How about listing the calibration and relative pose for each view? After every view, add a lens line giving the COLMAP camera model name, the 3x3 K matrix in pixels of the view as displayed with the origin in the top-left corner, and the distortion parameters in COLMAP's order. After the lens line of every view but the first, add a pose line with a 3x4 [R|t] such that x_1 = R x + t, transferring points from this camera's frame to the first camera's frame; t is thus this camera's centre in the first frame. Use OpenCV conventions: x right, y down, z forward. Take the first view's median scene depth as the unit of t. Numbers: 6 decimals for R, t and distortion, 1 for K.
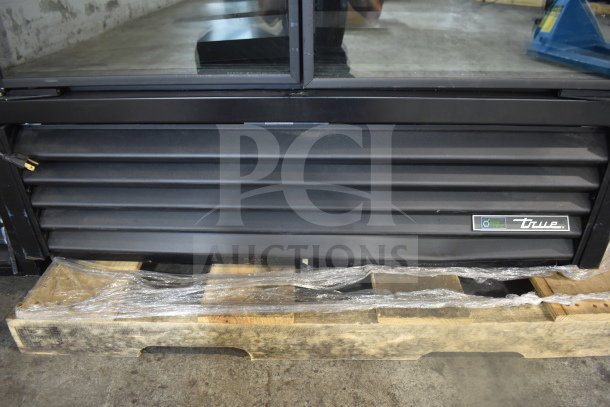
lens RADIAL K [[478.5, 0, 305.2], [0, 478.5, 203.9], [0, 0, 1]] dist [-0.064023, -0.007962]
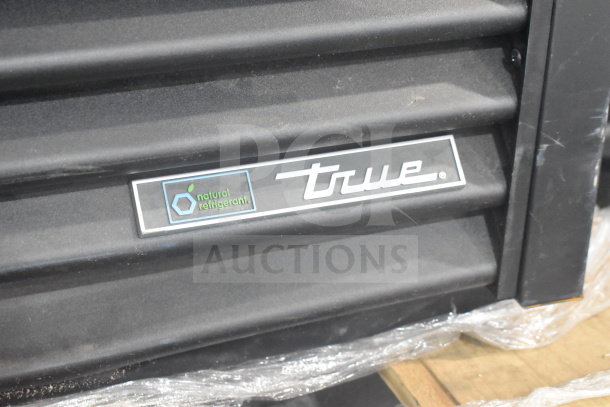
lens RADIAL K [[1266.3, 0, 304.4], [0, 1266.3, 203.4], [0, 0, 1]] dist [-0.001550, 0.000000]
pose [[0.935000, -0.148525, 0.322049, 0.210381], [0.166088, 0.985725, -0.027598, 0.073965], [-0.313353, 0.079292, 0.946321, 0.278538]]
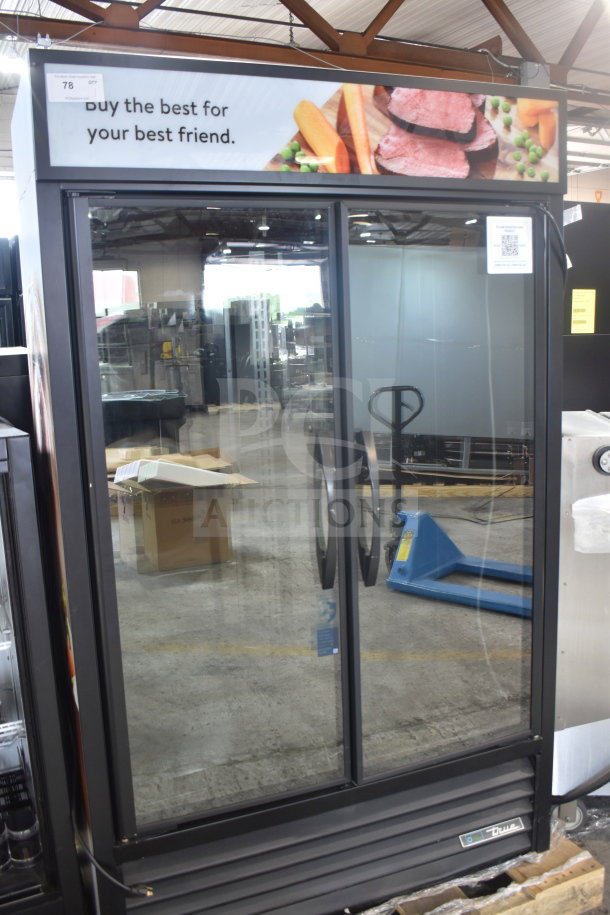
lens RADIAL K [[857.2, 0, 306.1], [0, 857.2, 458.4], [0, 0, 1]] dist [-0.092951, 0.000000]
pose [[0.914459, -0.093857, 0.393645, -0.864377], [0.232053, 0.918537, -0.320065, -0.296110], [-0.331537, 0.384033, 0.861744, -1.287275]]
